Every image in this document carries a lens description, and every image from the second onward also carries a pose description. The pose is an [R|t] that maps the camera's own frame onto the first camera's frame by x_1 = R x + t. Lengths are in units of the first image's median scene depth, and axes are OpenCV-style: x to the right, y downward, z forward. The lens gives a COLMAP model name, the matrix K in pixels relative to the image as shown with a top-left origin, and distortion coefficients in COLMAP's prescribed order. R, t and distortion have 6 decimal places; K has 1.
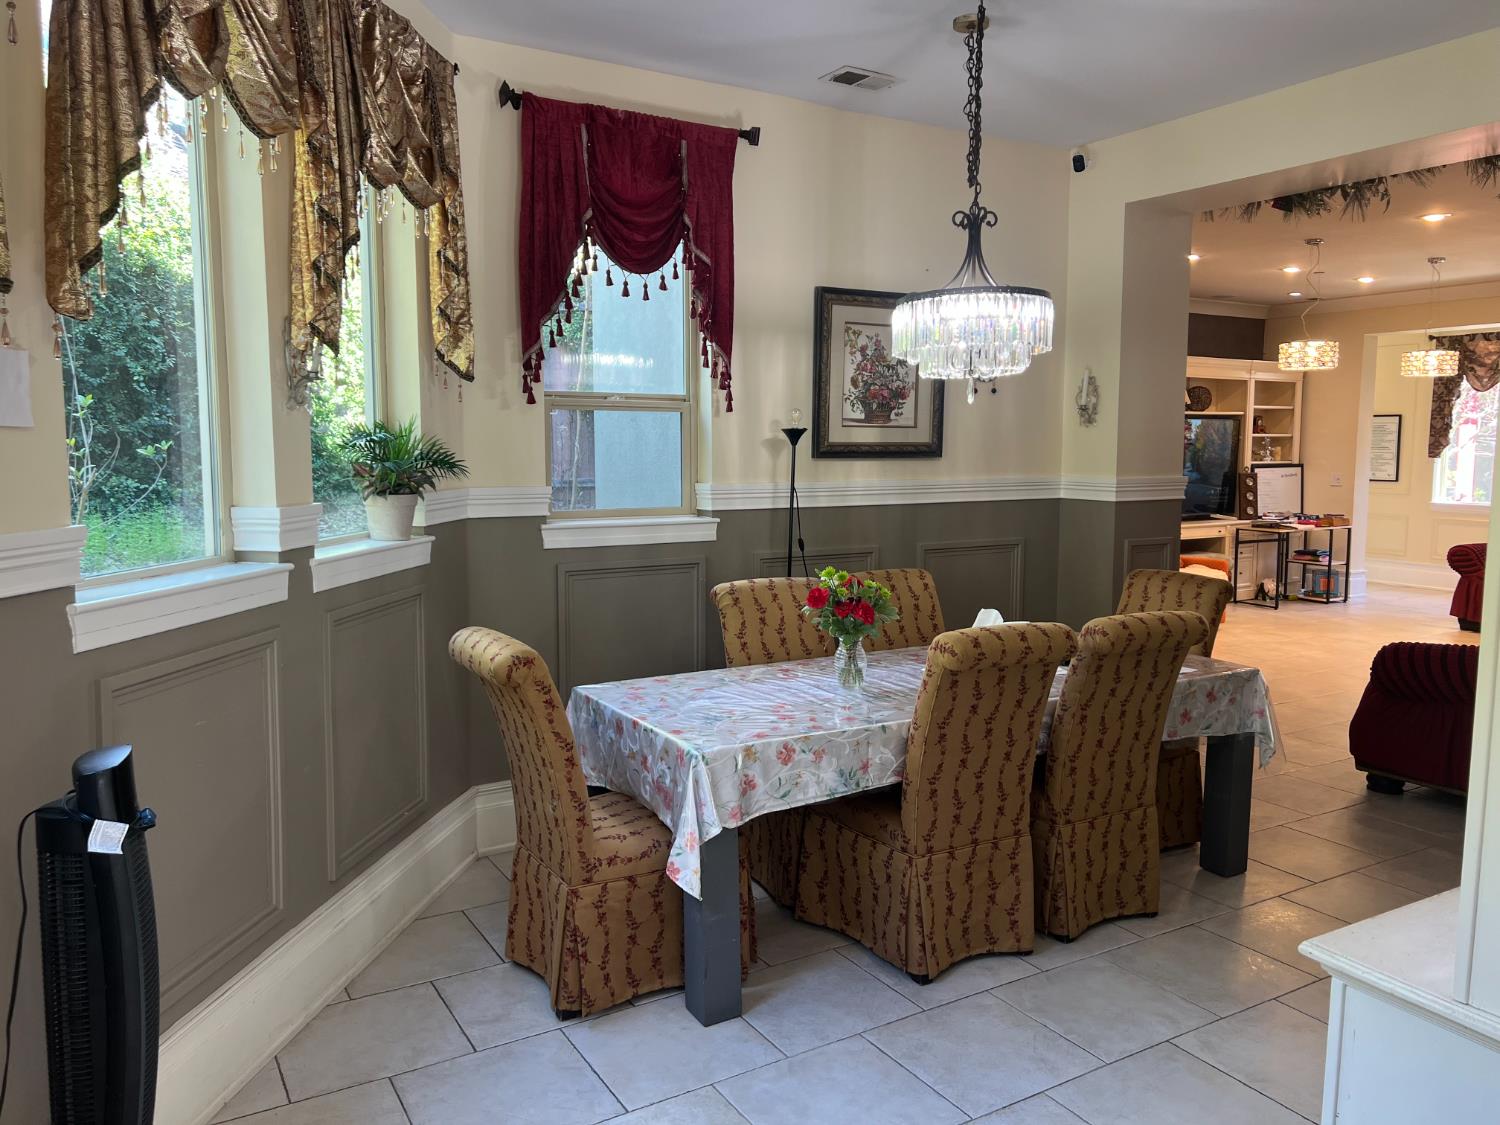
lens RADIAL K [[1133.4, 0, 750.0], [0, 1133.4, 562.5], [0, 0, 1]] dist [0.012649, 0.004657]
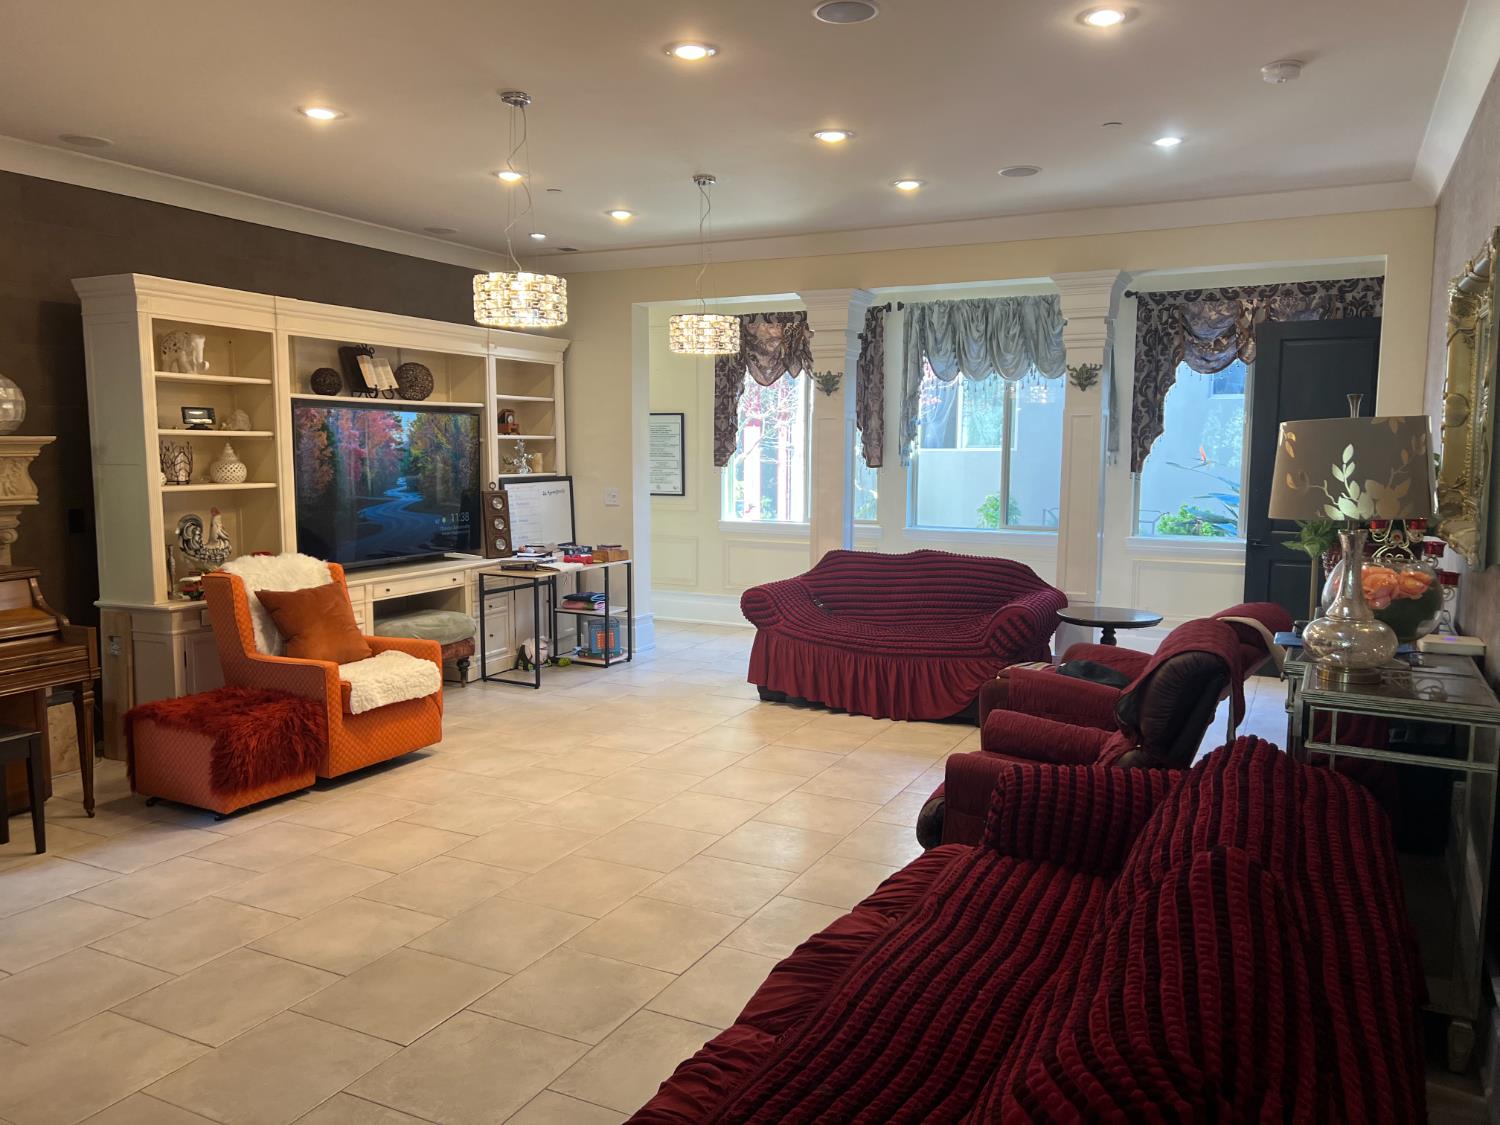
lens RADIAL K [[1133.4, 0, 750.0], [0, 1133.4, 562.5], [0, 0, 1]] dist [0.012649, 0.004657]
pose [[0.846931, -0.051796, 0.529174, 0.198989], [0.051872, 0.998545, 0.014719, -0.036840], [-0.529166, 0.014984, 0.848386, 0.324018]]
